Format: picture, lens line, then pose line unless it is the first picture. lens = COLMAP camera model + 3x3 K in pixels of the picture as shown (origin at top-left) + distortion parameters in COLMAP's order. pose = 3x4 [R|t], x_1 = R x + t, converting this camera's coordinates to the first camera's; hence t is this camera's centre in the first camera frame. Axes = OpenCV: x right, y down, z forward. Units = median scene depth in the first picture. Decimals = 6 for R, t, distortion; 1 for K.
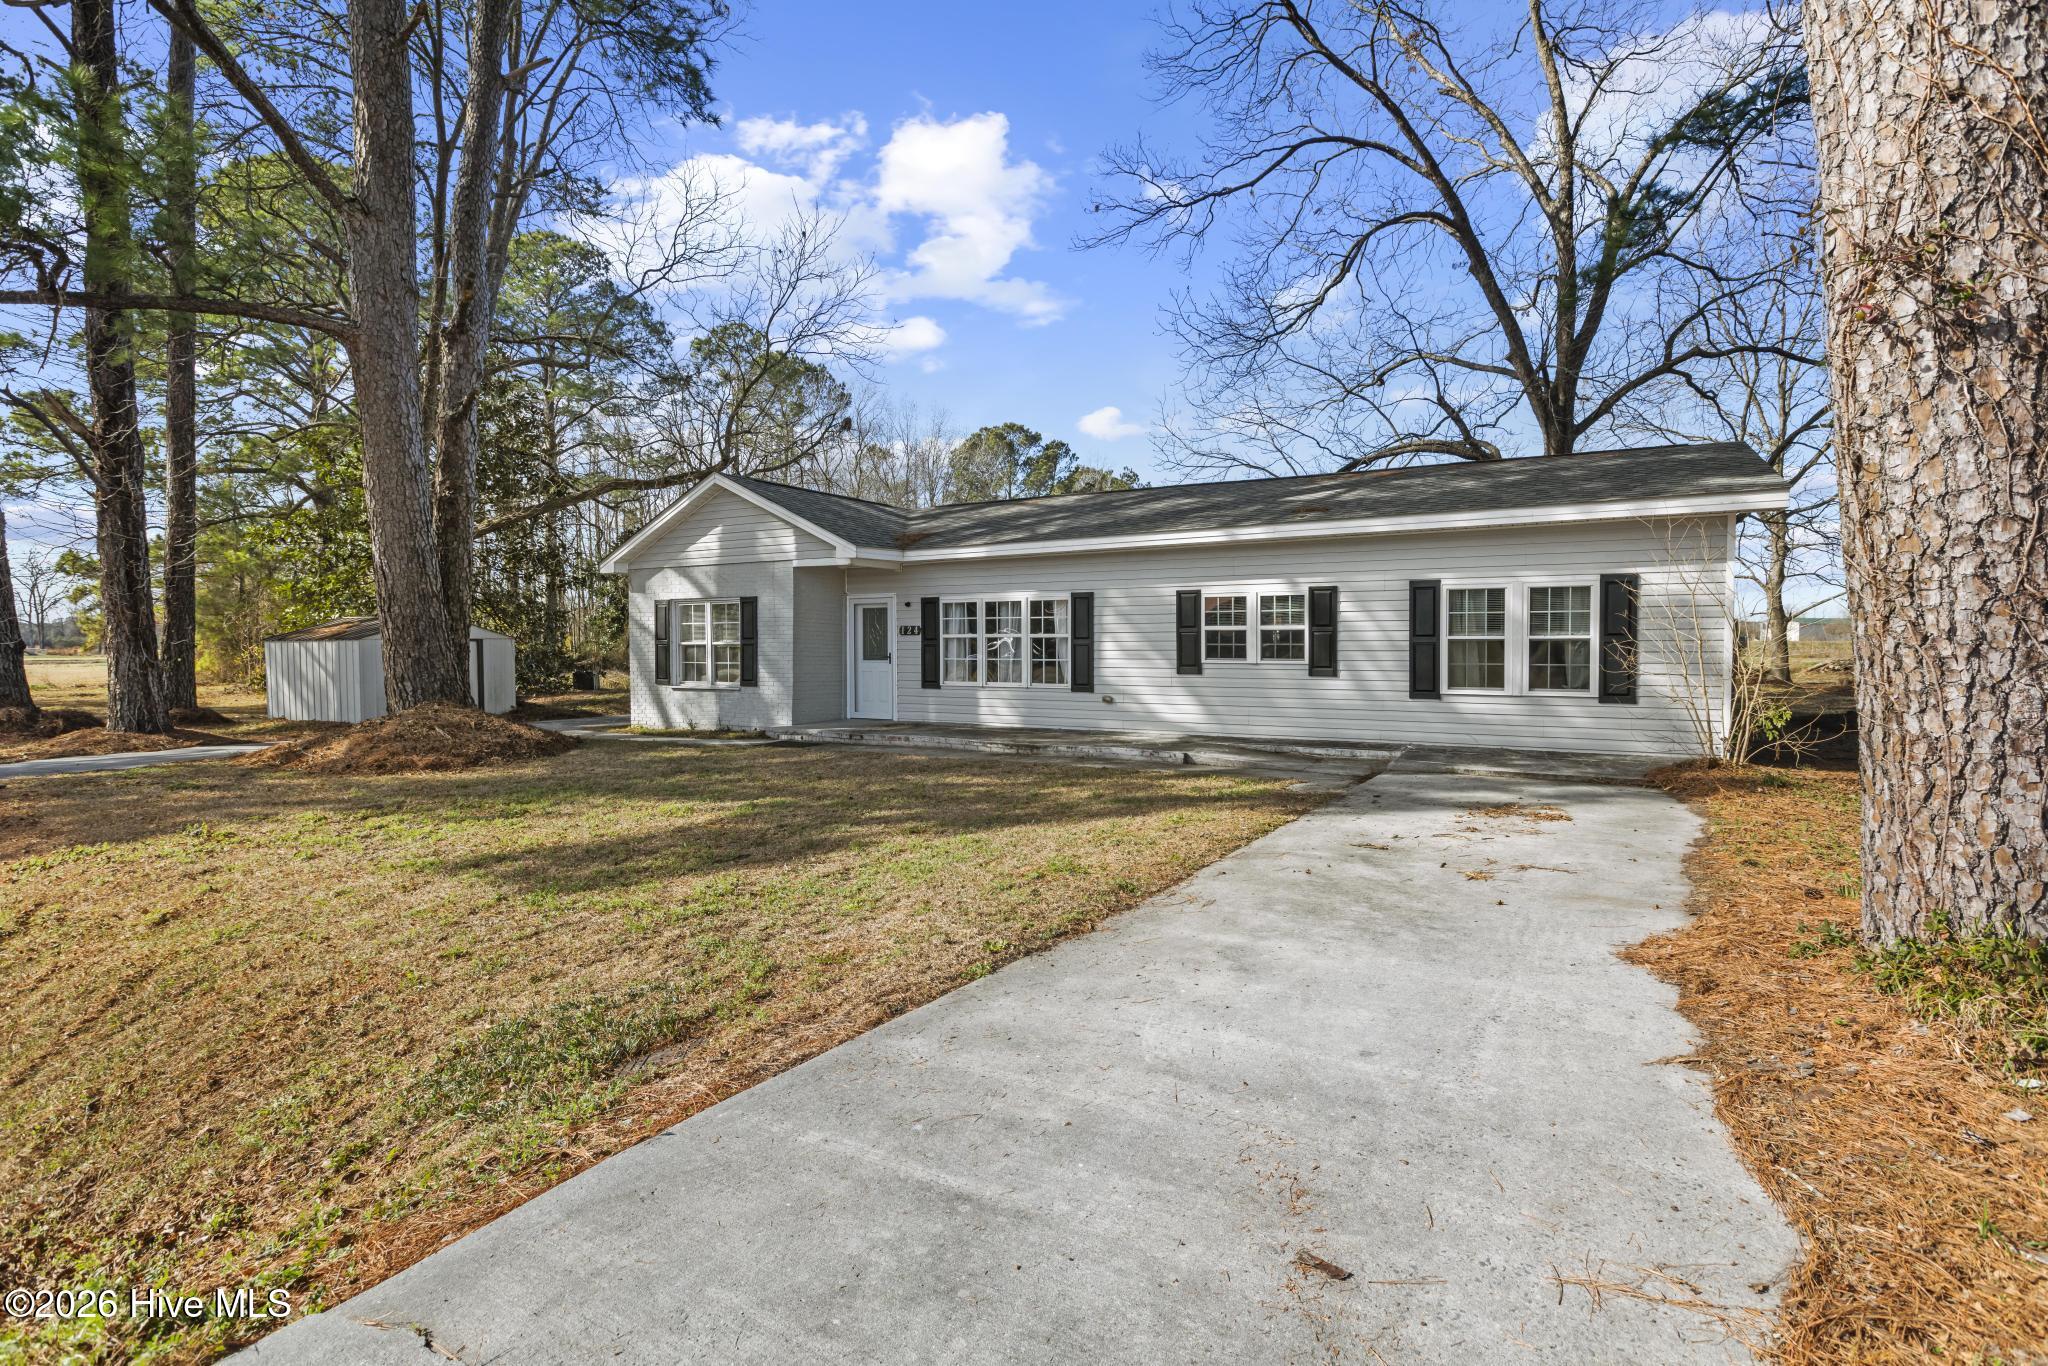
lens RADIAL K [[1000.3, 0, 1021.7], [0, 1000.3, 642.3], [0, 0, 1]] dist [-0.001218, -0.000091]
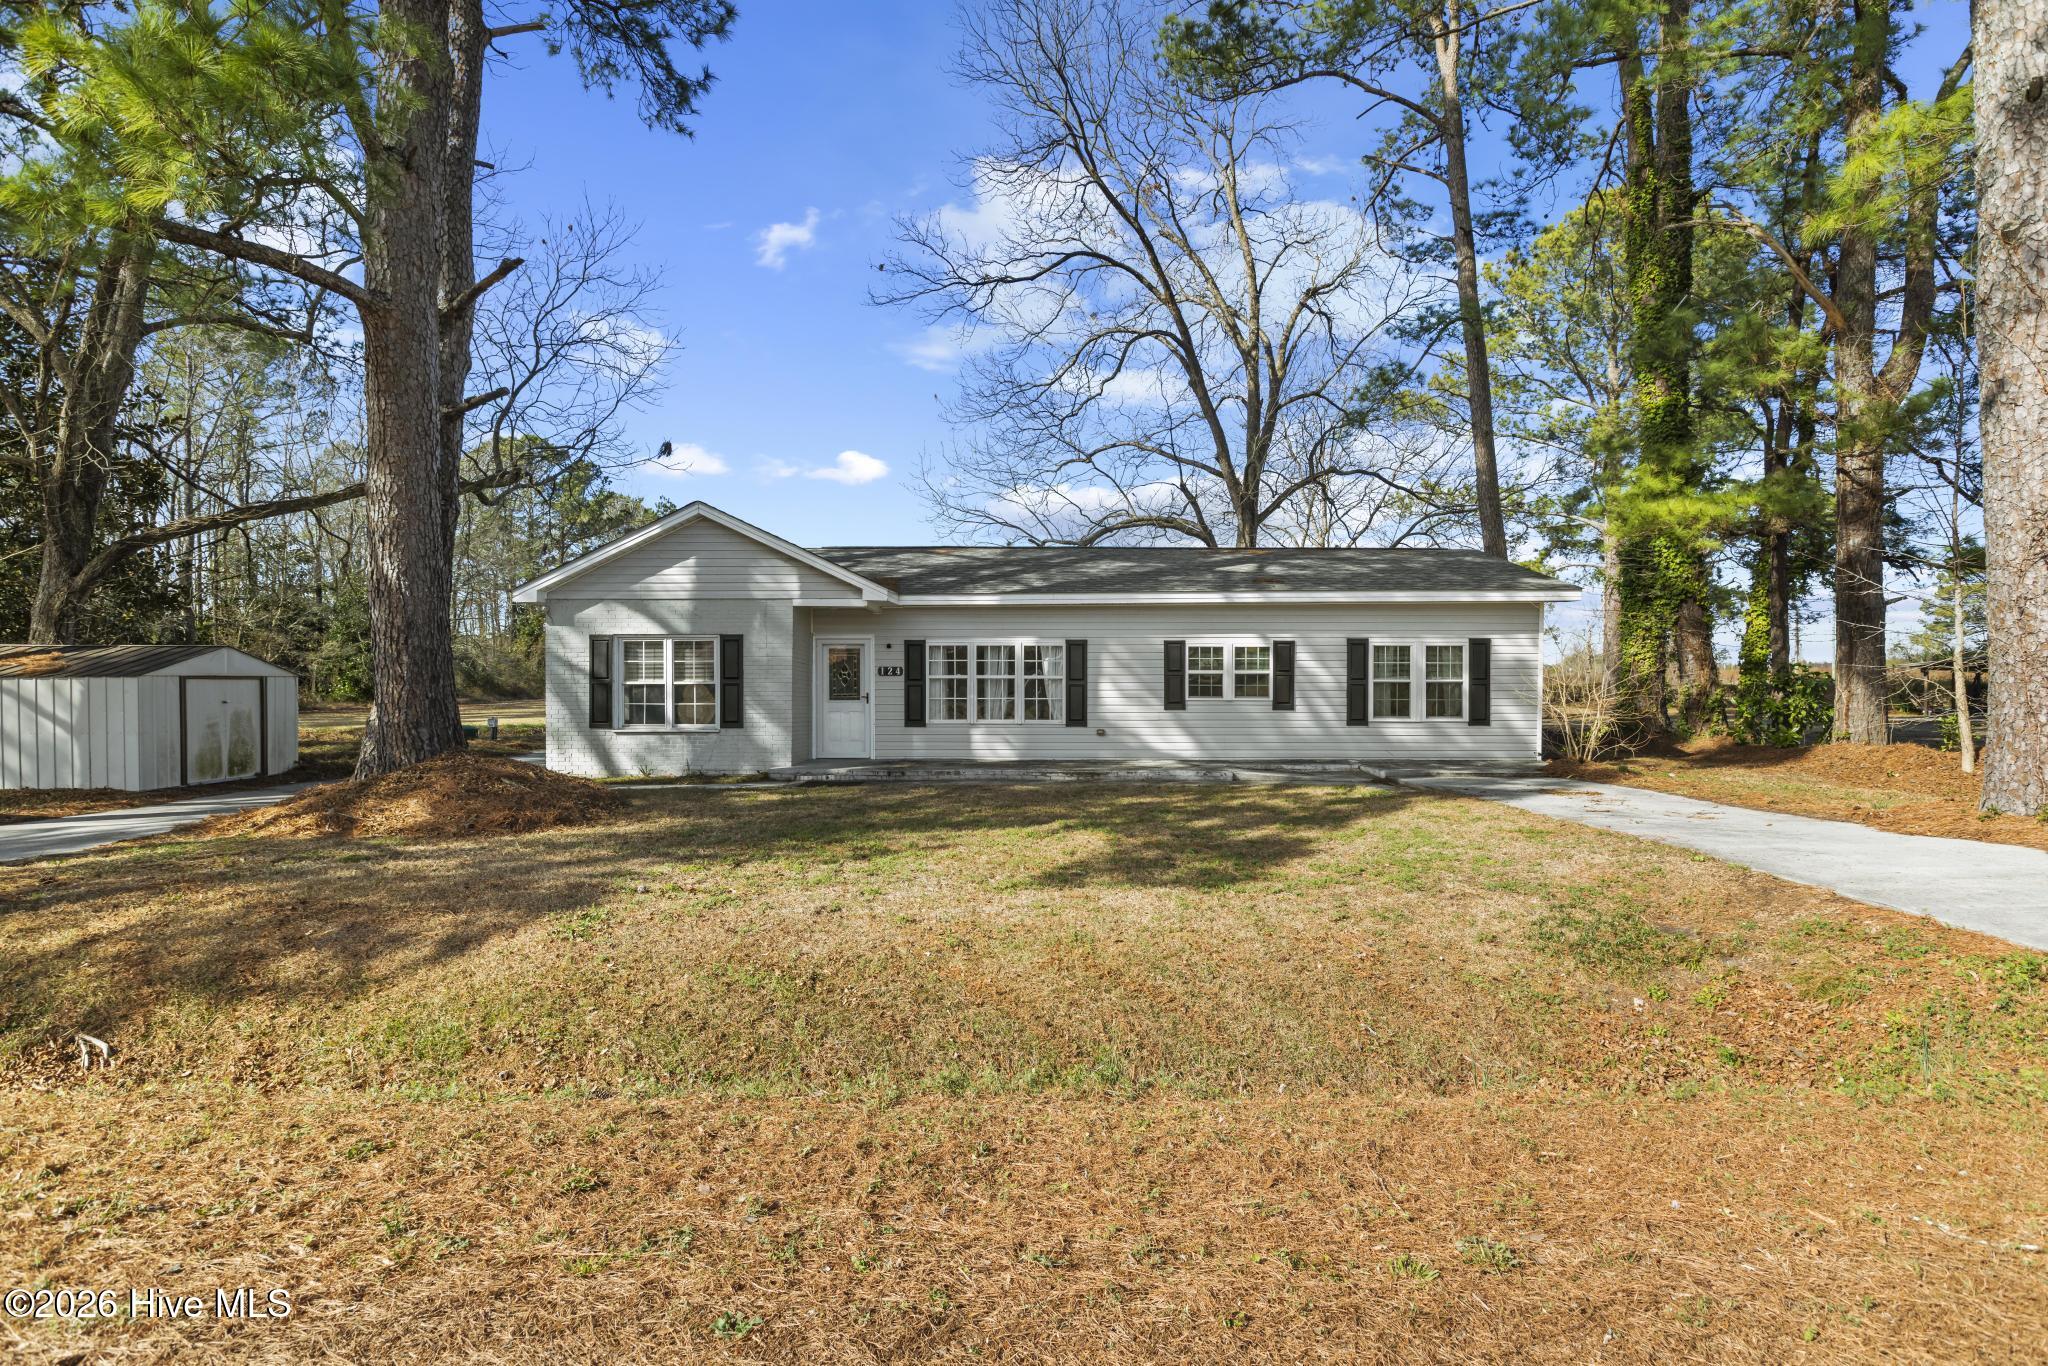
lens RADIAL K [[1026.0, 0, 1028.0], [0, 1026.0, 658.4], [0, 0, 1]] dist [-0.003205, 0.000131]
pose [[0.869462, 0.016053, 0.493739, -0.598639], [-0.002852, 0.999618, -0.027478, 0.004160], [-0.493991, 0.022483, 0.869176, 0.008420]]
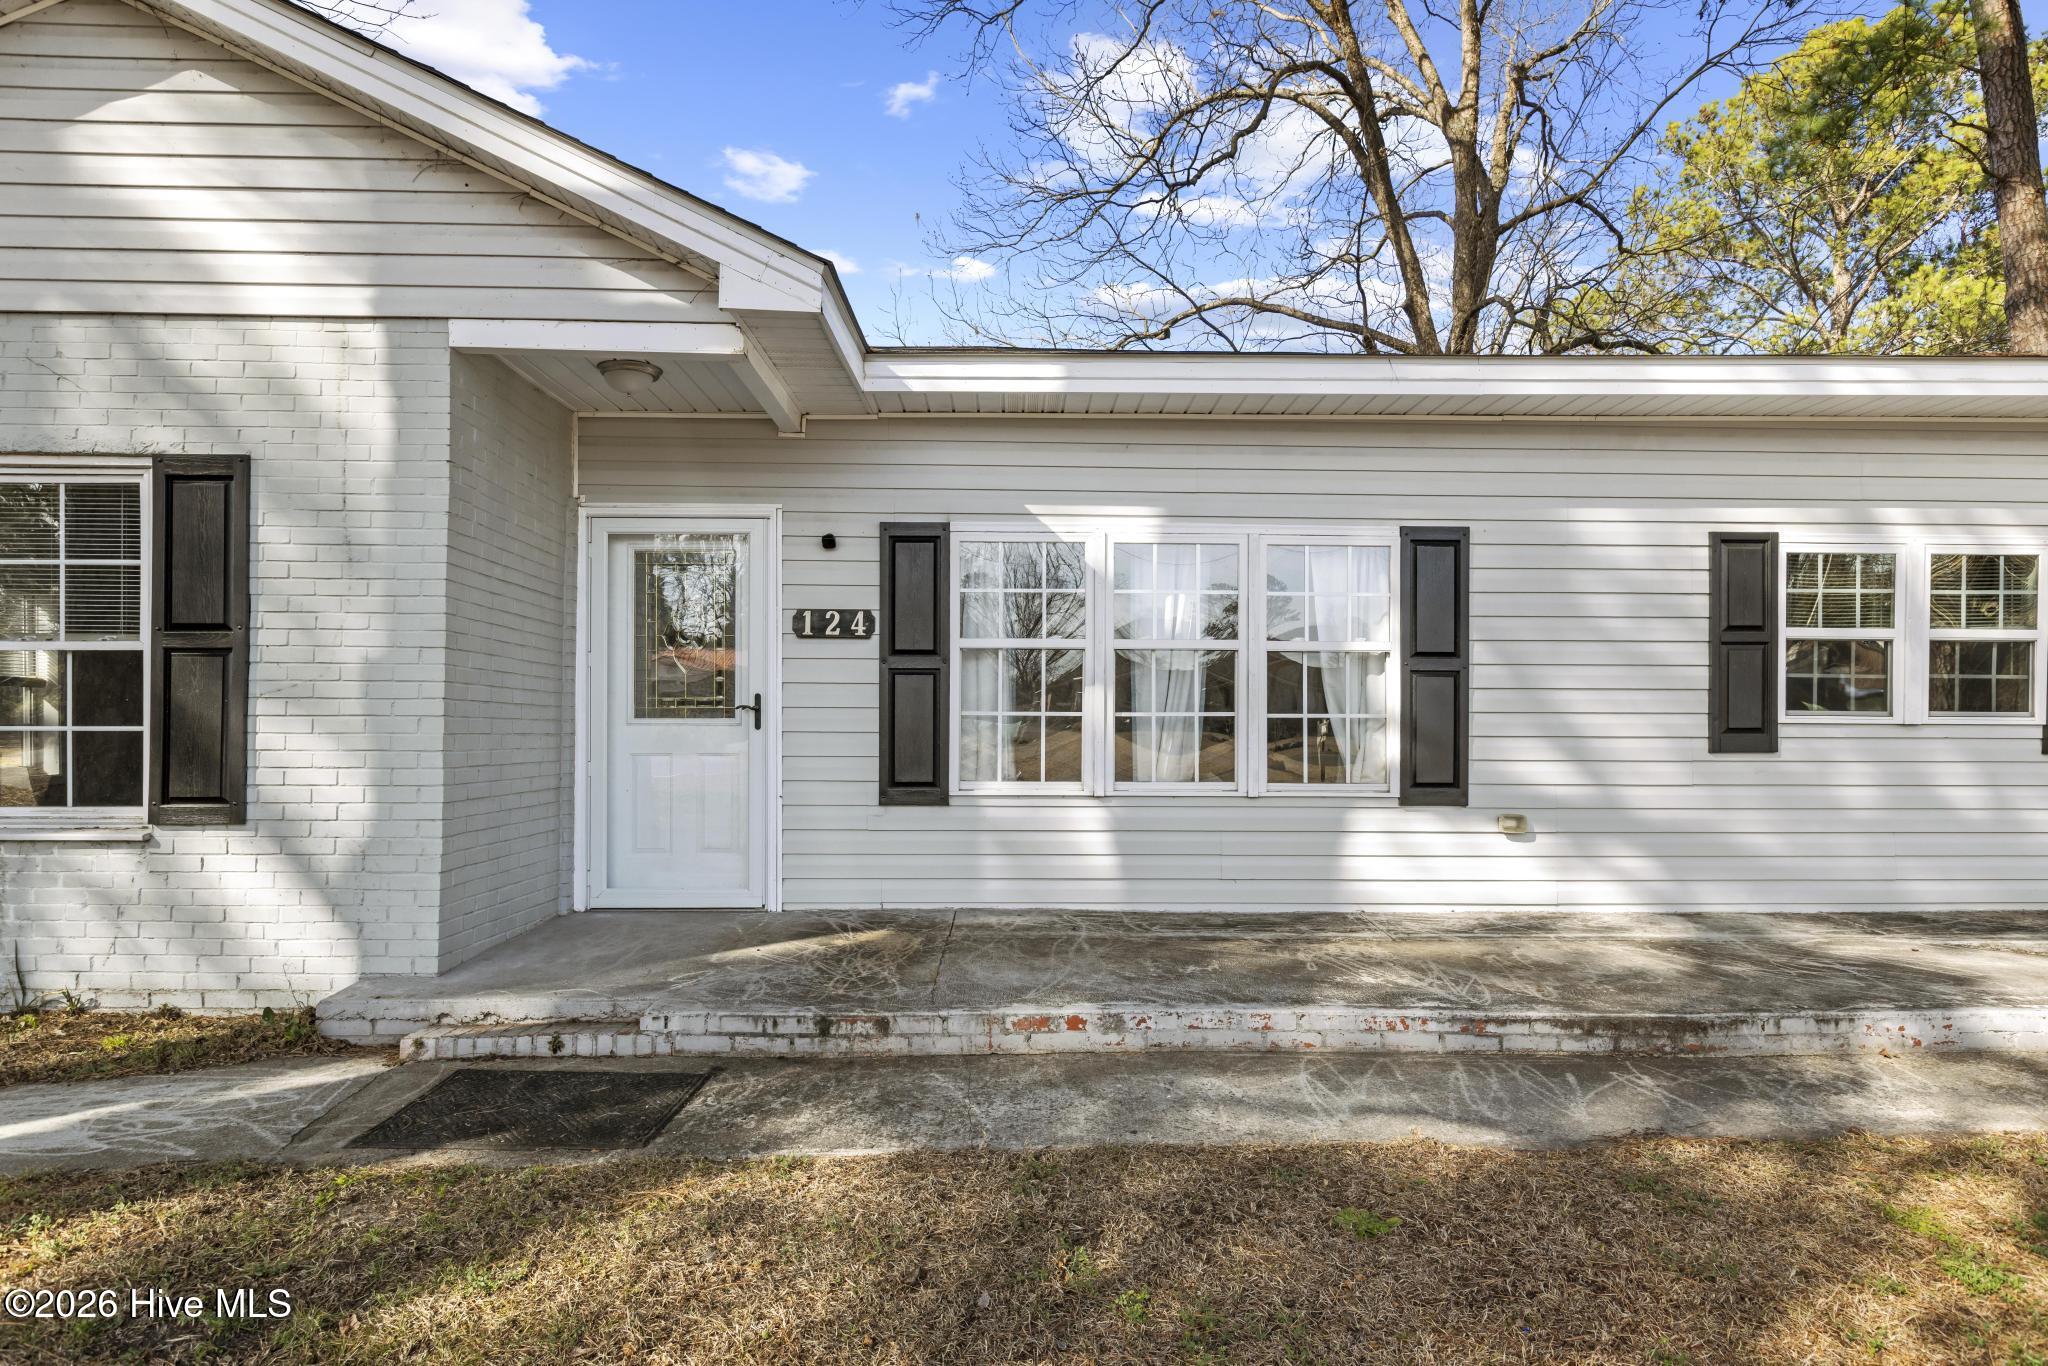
lens RADIAL K [[1132.0, 0, 1036.2], [0, 1132.0, 685.4], [0, 0, 1]] dist [0.001651, 0.000168]
pose [[0.850928, 0.017639, 0.524986, -0.286611], [-0.006745, 0.999721, -0.022656, 0.017662], [-0.525239, 0.015737, 0.850809, 0.773015]]
